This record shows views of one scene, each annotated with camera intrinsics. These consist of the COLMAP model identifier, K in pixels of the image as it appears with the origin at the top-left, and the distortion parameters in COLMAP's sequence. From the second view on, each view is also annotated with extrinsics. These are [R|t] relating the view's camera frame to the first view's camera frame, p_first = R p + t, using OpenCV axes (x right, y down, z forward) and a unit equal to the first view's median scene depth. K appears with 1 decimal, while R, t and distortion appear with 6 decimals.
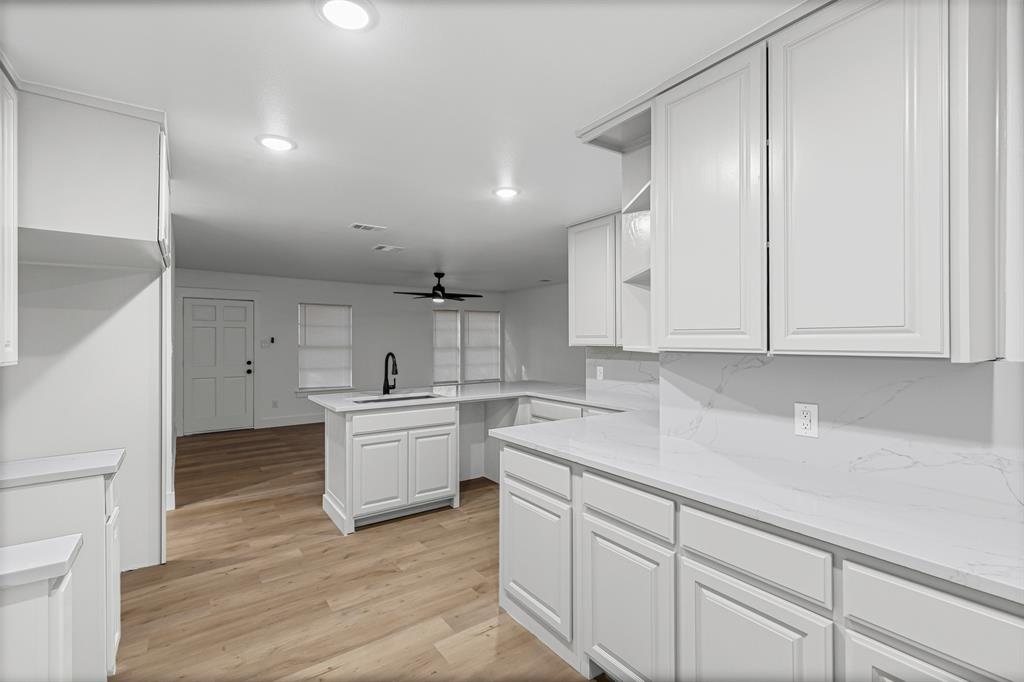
lens RADIAL K [[467.4, 0, 508.1], [0, 467.4, 342.2], [0, 0, 1]] dist [0.009467, -0.000197]
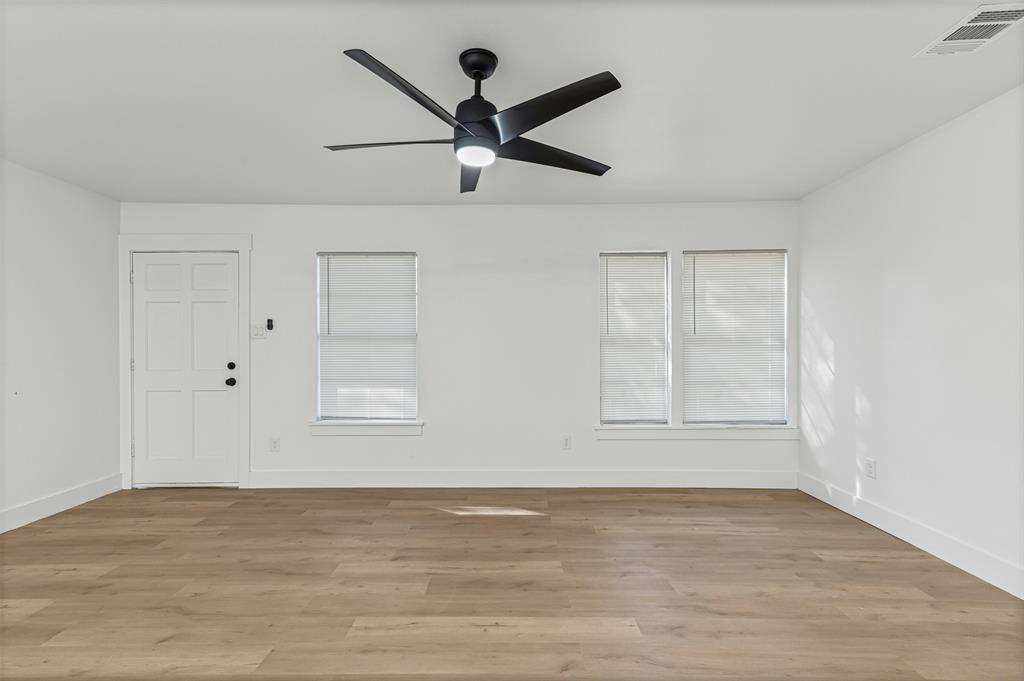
lens RADIAL K [[467.4, 0, 508.8], [0, 467.4, 347.8], [0, 0, 1]] dist [0.009467, -0.000197]
pose [[0.814836, 0.001193, -0.579691, 0.026826], [0.002513, 0.999981, 0.005591, 0.019351], [0.579686, -0.006012, 0.814818, 0.697625]]
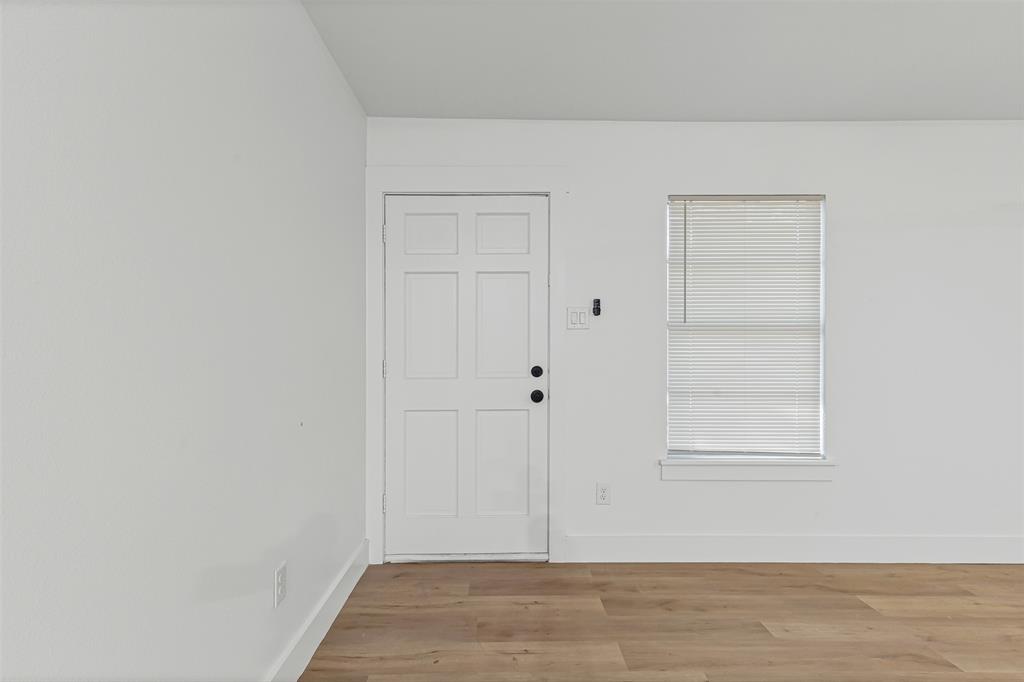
lens RADIAL K [[467.4, 0, 504.8], [0, 467.4, 345.3], [0, 0, 1]] dist [0.009467, -0.000197]
pose [[0.821802, 0.000146, -0.569774, -0.350105], [0.000460, 0.999999, 0.000920, 0.022470], [0.569774, -0.001018, 0.821801, 0.655983]]
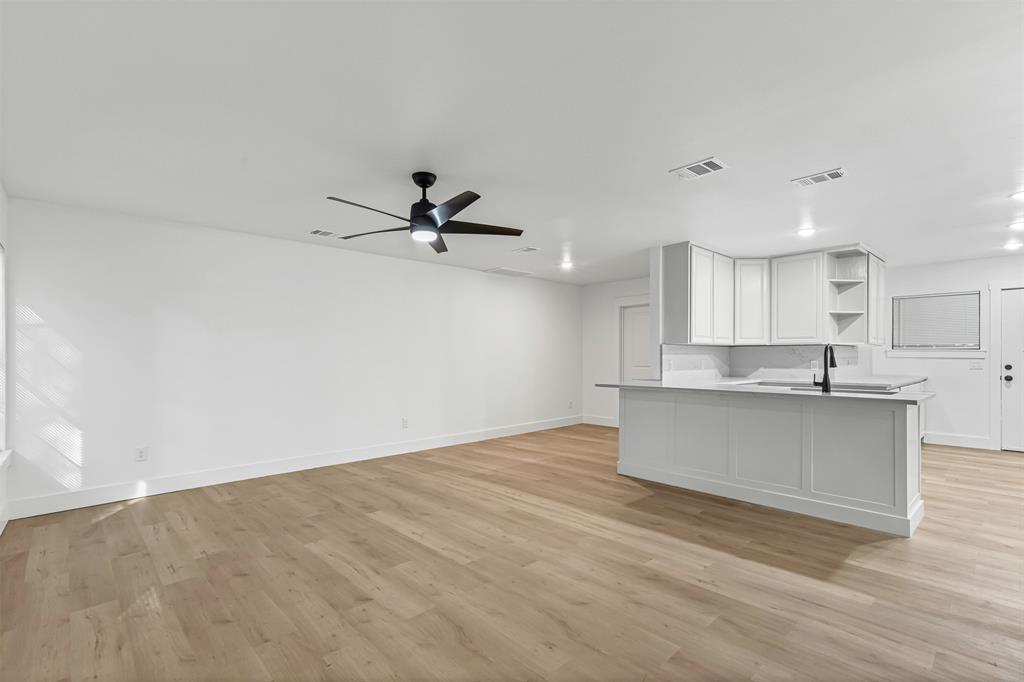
lens RADIAL K [[467.4, 0, 512.0], [0, 467.4, 363.1], [0, 0, 1]] dist [0.009467, -0.000197]
pose [[-0.145503, -0.009607, 0.989311, -0.533877], [0.007535, 0.999913, 0.010818, 0.022044], [-0.989329, 0.009028, -0.145418, 0.874898]]
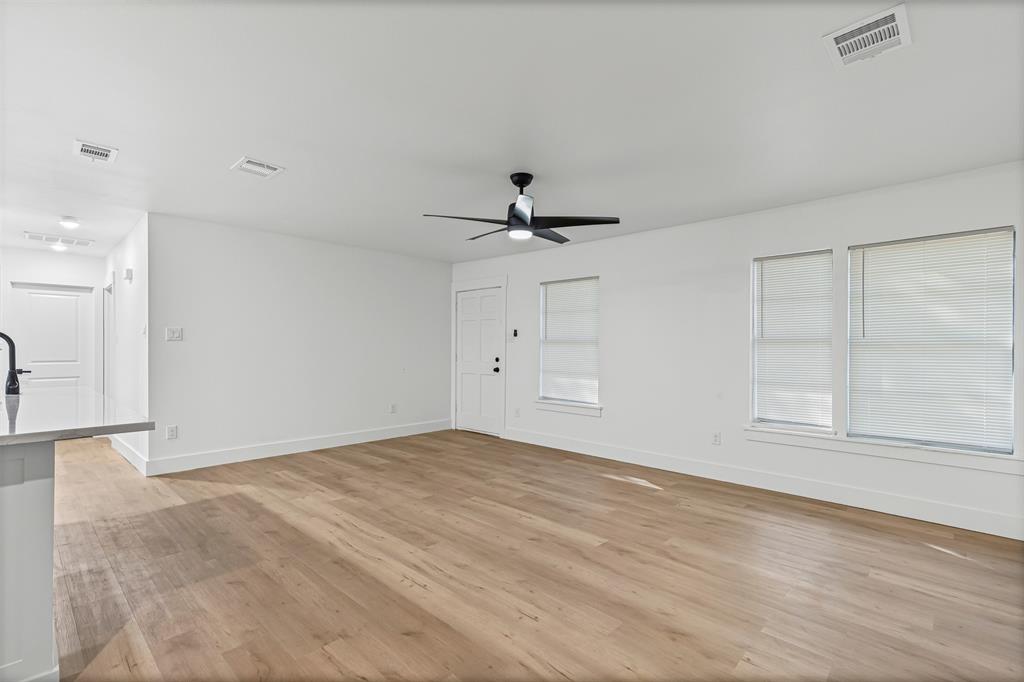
lens RADIAL K [[467.4, 0, 509.6], [0, 467.4, 354.0], [0, 0, 1]] dist [0.009467, -0.000197]
pose [[0.200708, 0.014715, -0.979541, 0.276503], [-0.006009, 0.999887, 0.013789, 0.019929], [0.979633, 0.003118, 0.200774, 0.799163]]
